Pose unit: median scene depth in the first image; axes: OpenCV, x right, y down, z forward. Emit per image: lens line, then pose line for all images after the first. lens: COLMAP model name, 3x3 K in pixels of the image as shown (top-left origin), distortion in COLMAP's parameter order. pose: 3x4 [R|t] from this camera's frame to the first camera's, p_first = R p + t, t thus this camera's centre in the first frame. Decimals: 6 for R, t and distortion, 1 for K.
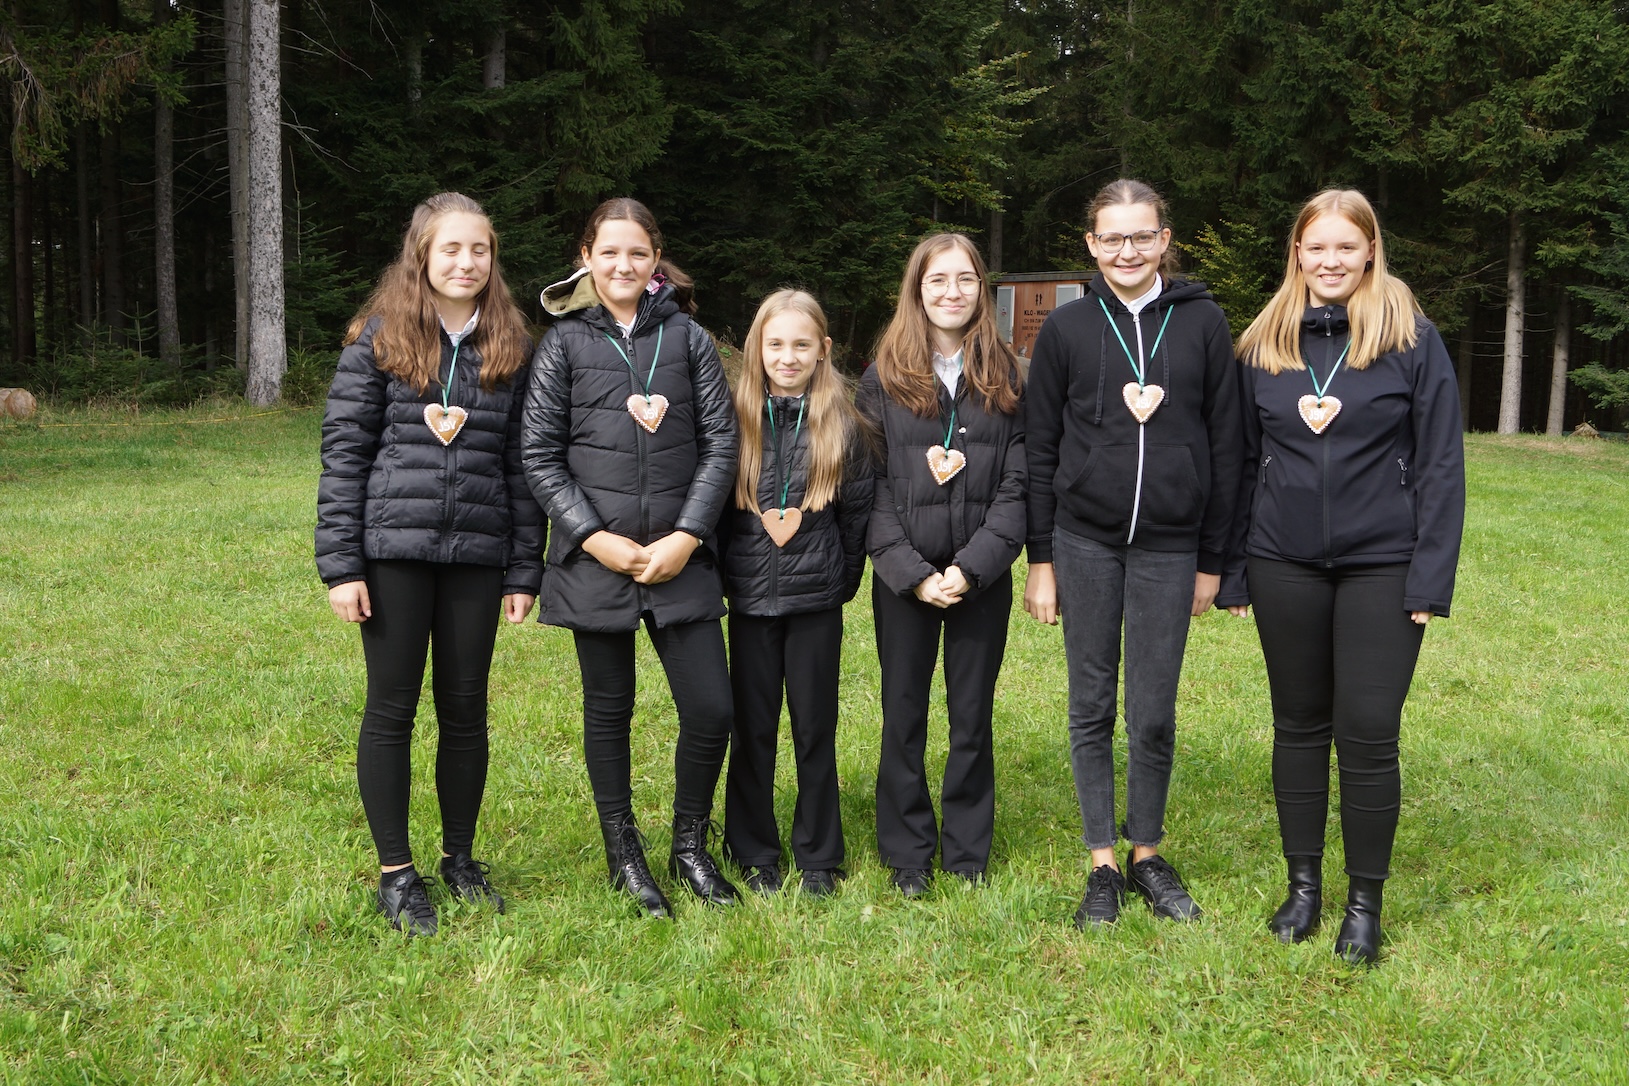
lens RADIAL K [[1634.9, 0, 801.5], [0, 1634.9, 539.3], [0, 0, 1]] dist [-0.058348, -0.001493]
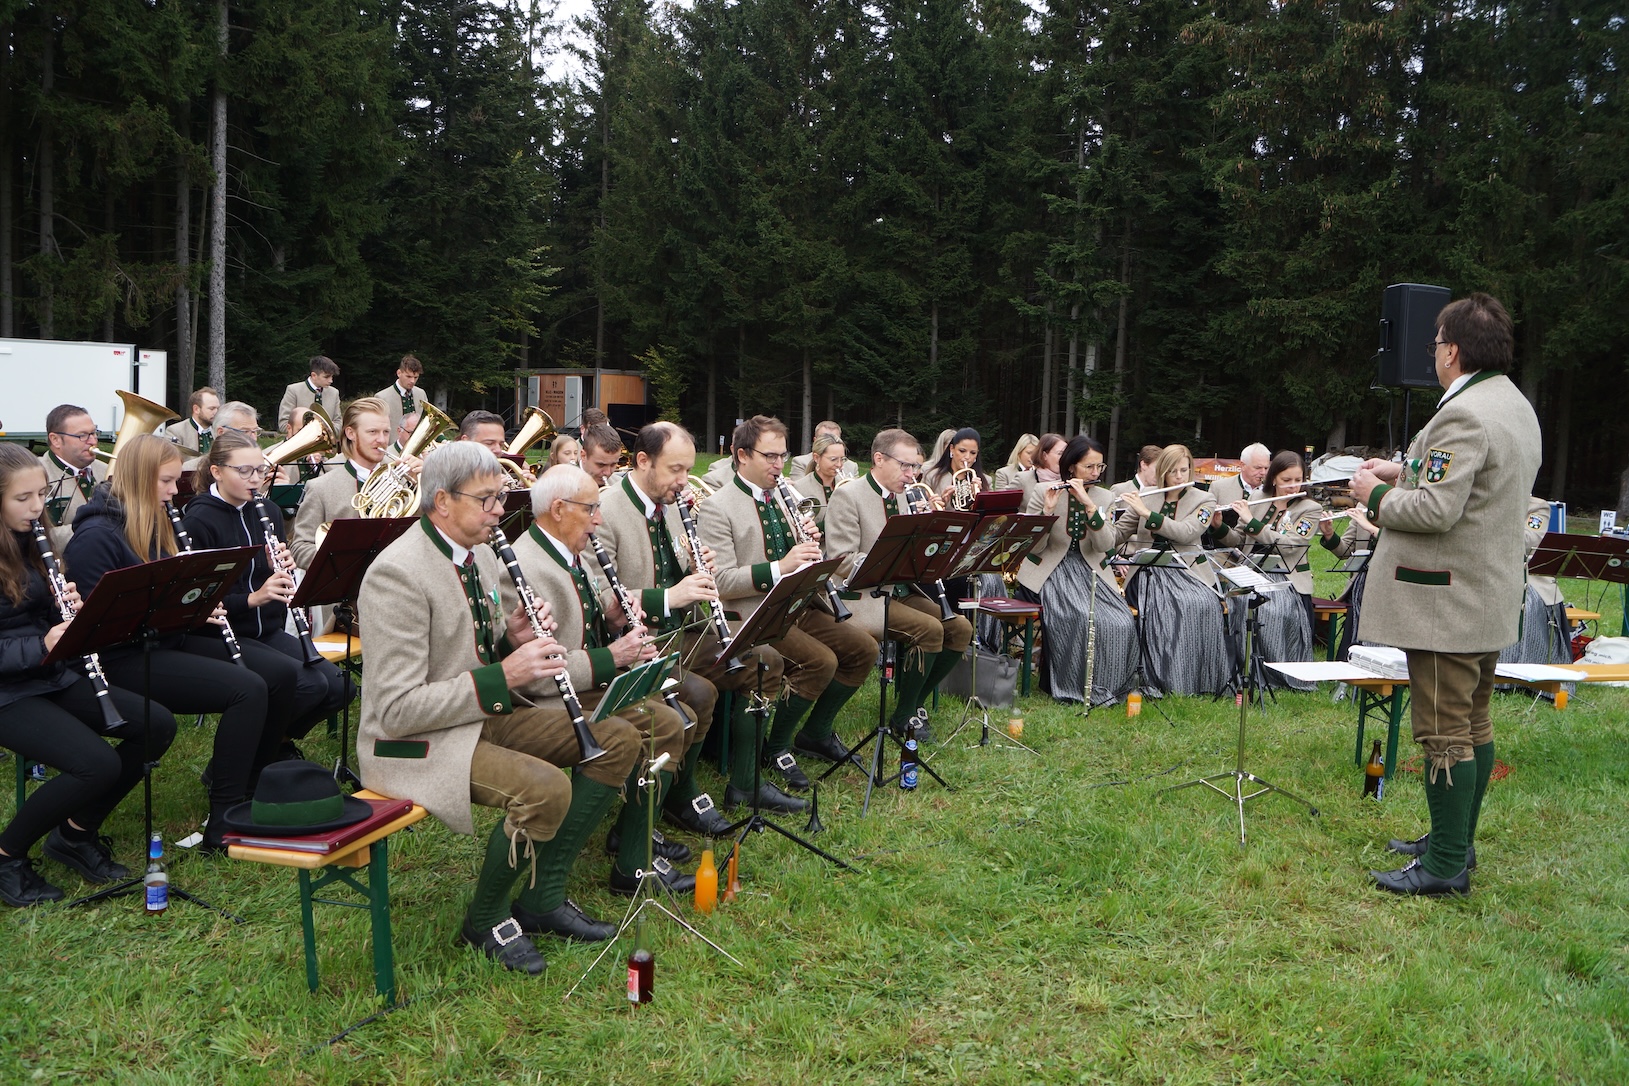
lens RADIAL K [[1308.7, 0, 797.0], [0, 1308.7, 539.7], [0, 0, 1]] dist [-0.080558, 0.013716]
pose [[0.934260, -0.024440, 0.355754, -0.226353], [0.031538, 0.999402, -0.014163, 0.091067], [-0.355195, 0.024452, 0.934472, -0.770140]]
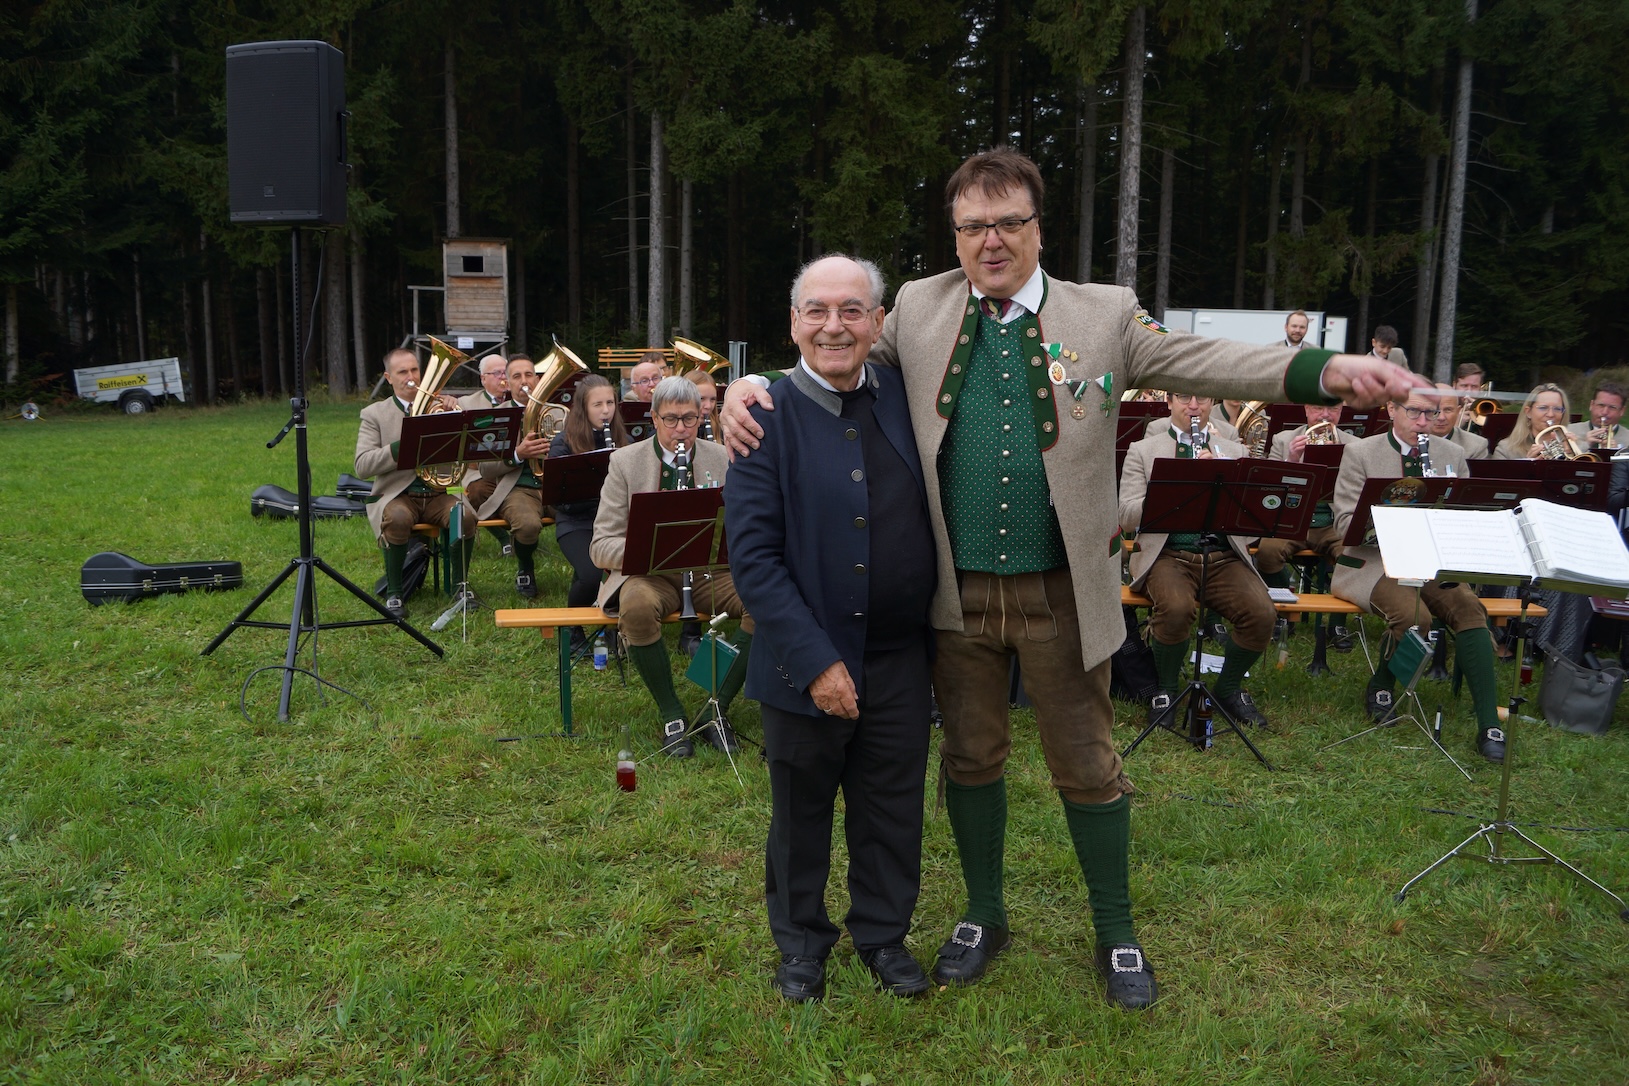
lens RADIAL K [[1273.8, 0, 800.8], [0, 1273.8, 539.1], [0, 0, 1]] dist [-0.086597, 0.020112]
pose [[0.806461, 0.084197, -0.585262, -0.039539], [-0.076913, 0.996338, 0.037352, 0.094860], [0.586264, 0.014892, 0.809983, -0.771873]]
